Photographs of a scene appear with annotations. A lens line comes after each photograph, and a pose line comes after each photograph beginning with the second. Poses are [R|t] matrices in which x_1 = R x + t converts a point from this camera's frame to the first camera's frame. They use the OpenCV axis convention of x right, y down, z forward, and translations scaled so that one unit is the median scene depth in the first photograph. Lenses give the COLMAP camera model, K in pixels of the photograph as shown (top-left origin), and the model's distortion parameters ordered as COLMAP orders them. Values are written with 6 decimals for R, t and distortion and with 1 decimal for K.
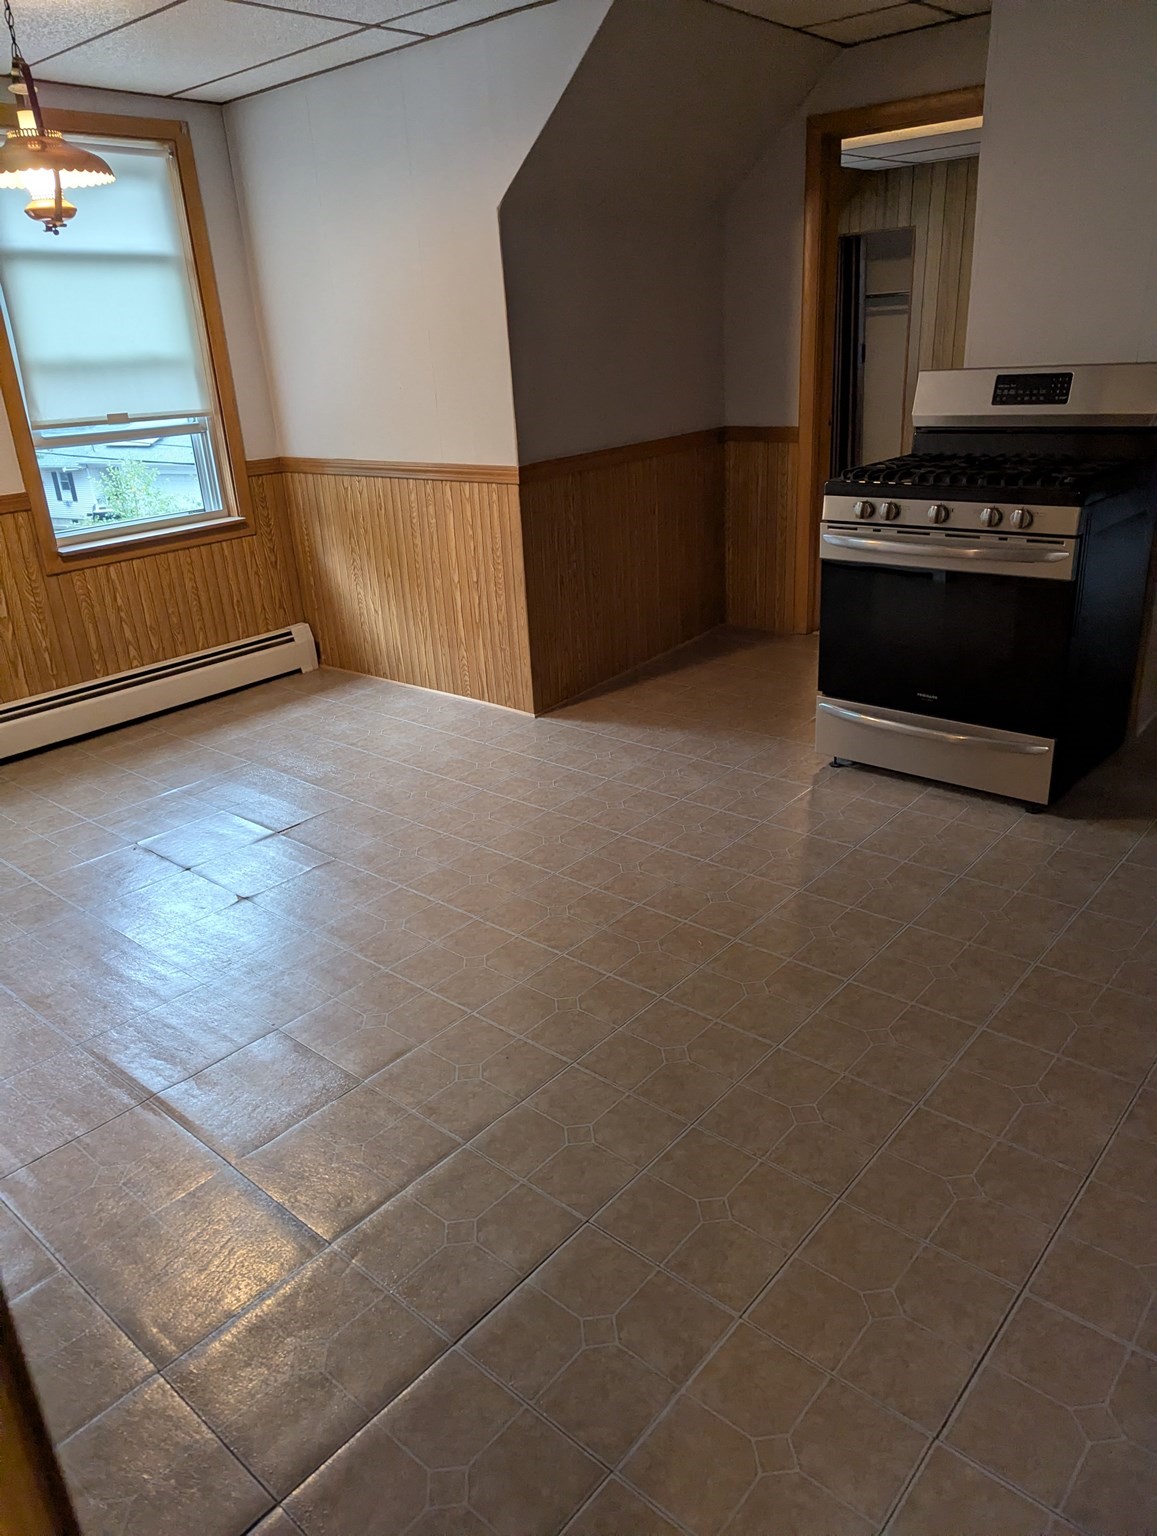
lens RADIAL K [[1078.2, 0, 586.1], [0, 1078.2, 785.2], [0, 0, 1]] dist [0.080436, -0.076657]
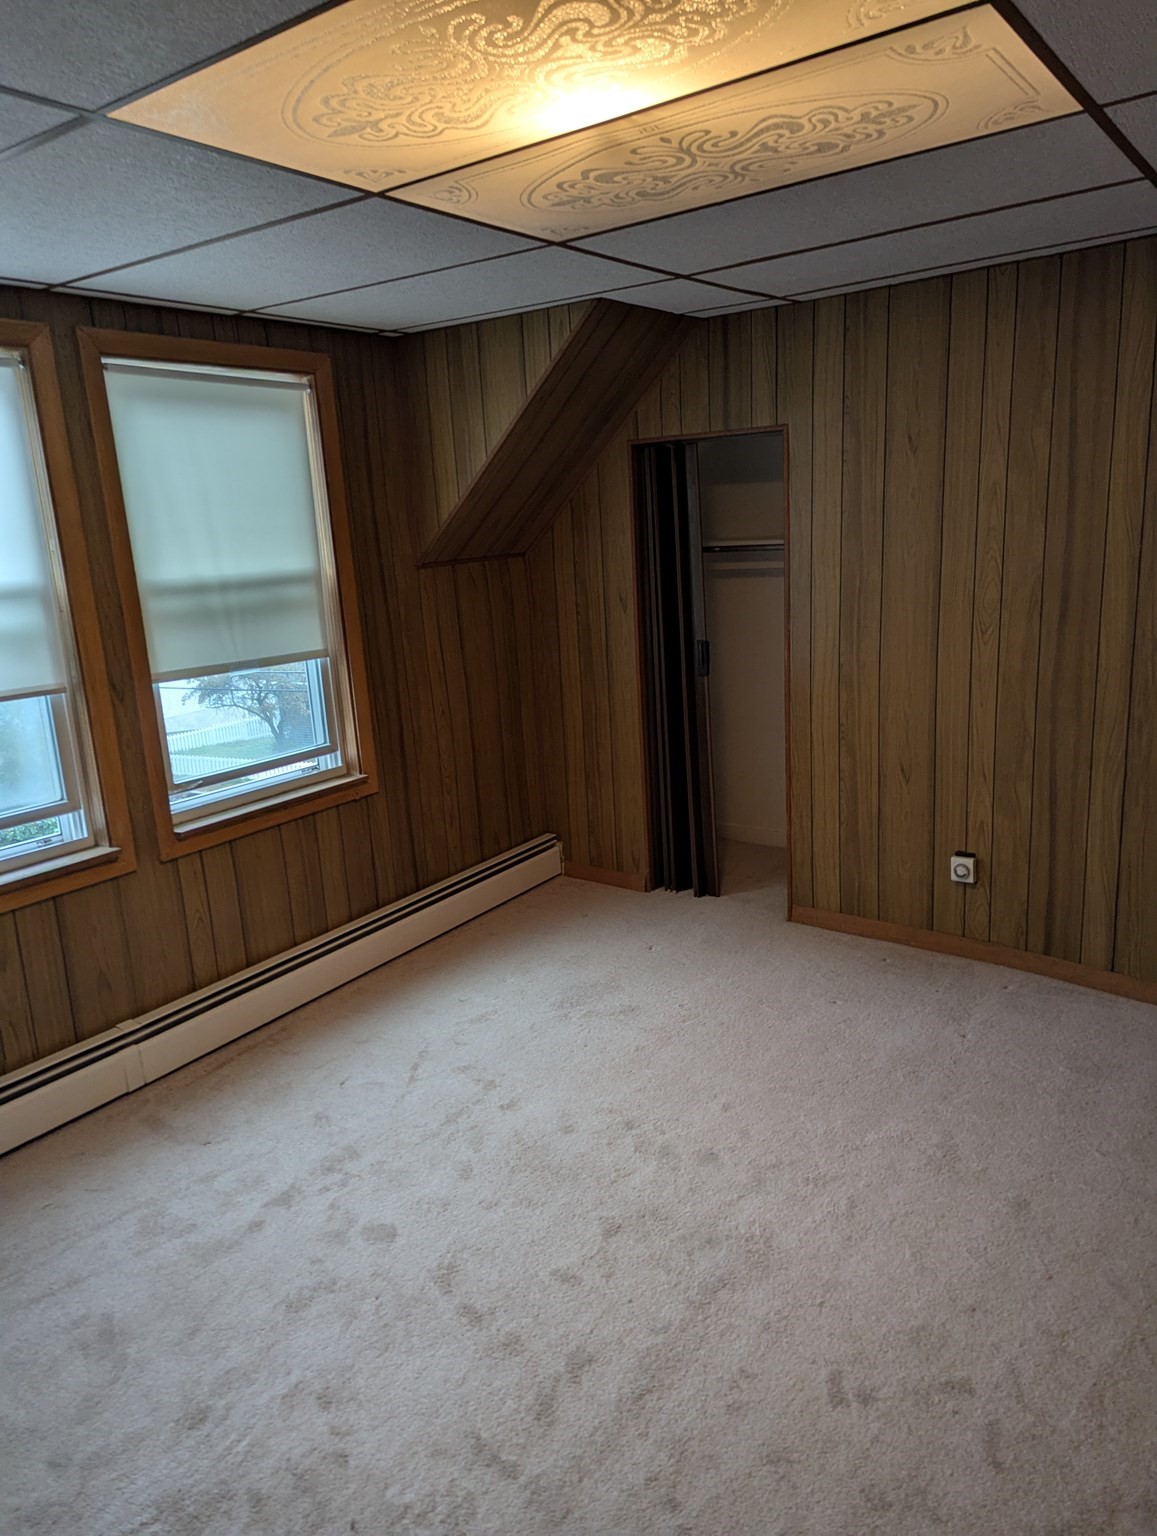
lens RADIAL K [[1078.2, 0, 586.1], [0, 1078.2, 785.2], [0, 0, 1]] dist [0.080436, -0.076657]
pose [[0.997800, -0.014738, 0.064640, 0.164860], [0.025067, 0.986468, -0.162024, -0.255941], [-0.061377, 0.163288, 0.984667, 0.518056]]
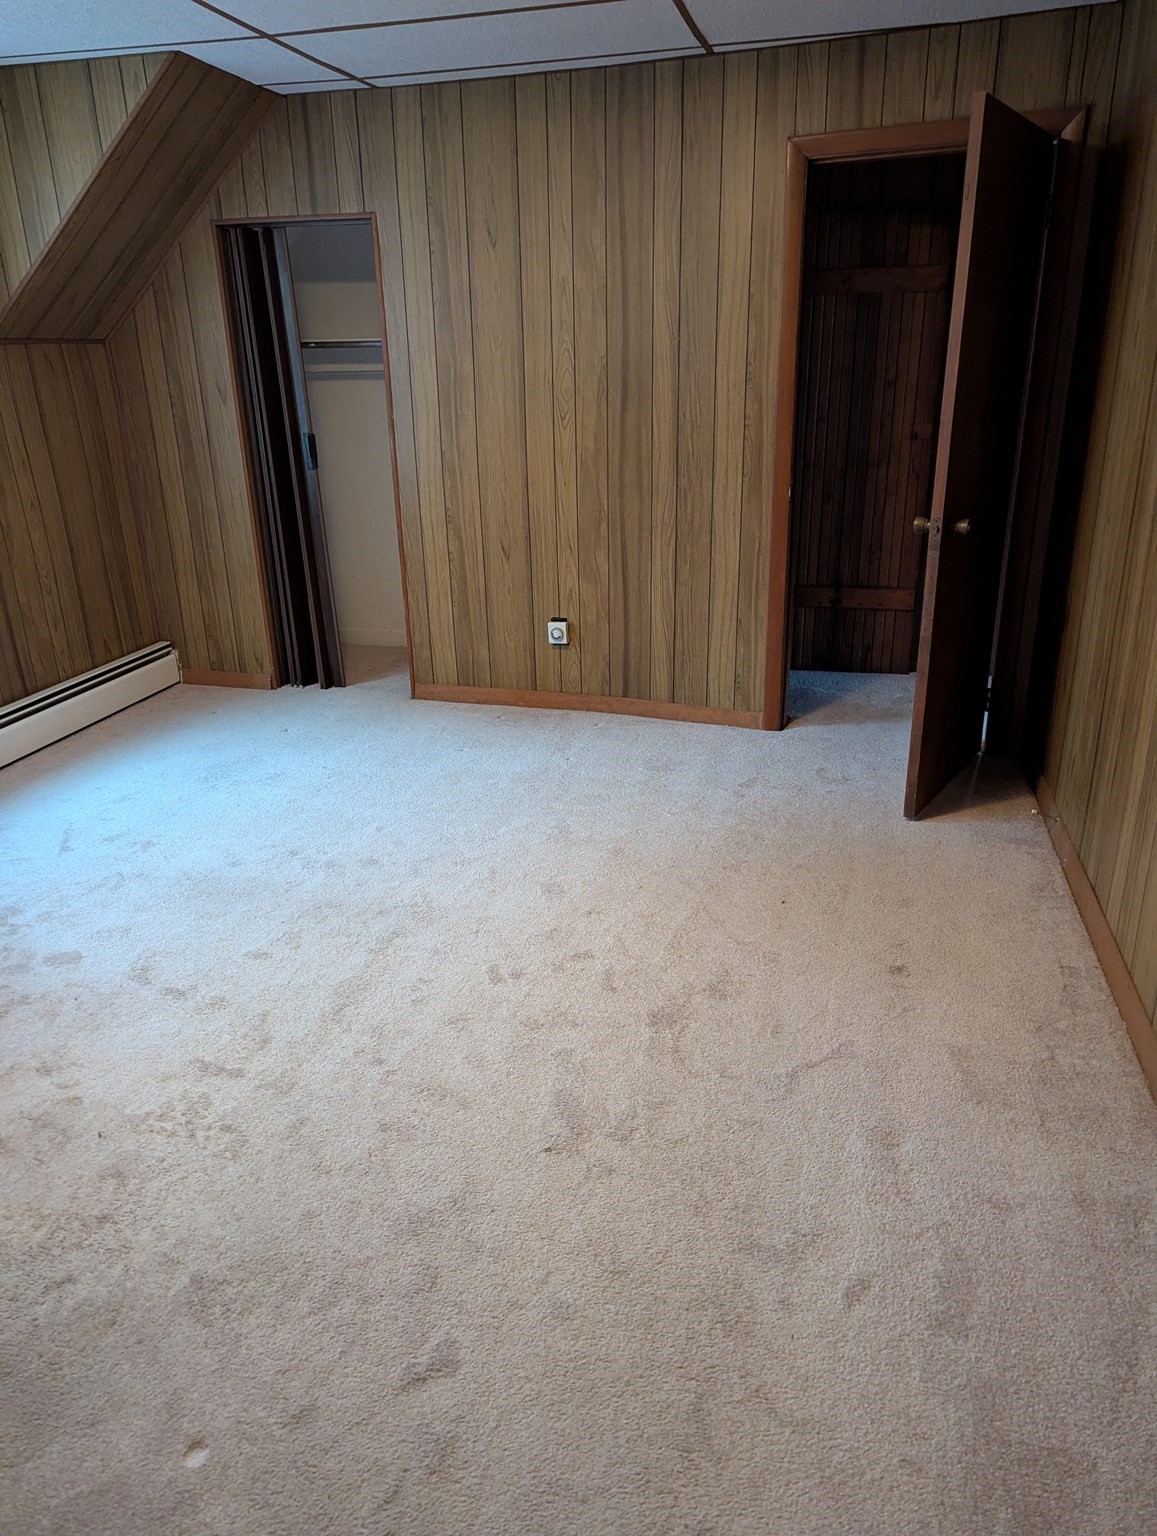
lens RADIAL K [[1078.2, 0, 586.1], [0, 1078.2, 785.2], [0, 0, 1]] dist [0.080436, -0.076657]
pose [[0.902355, -0.115697, 0.415173, 0.135728], [0.137541, 0.990229, -0.022989, -0.204817], [-0.408457, 0.077848, 0.909452, 0.481160]]
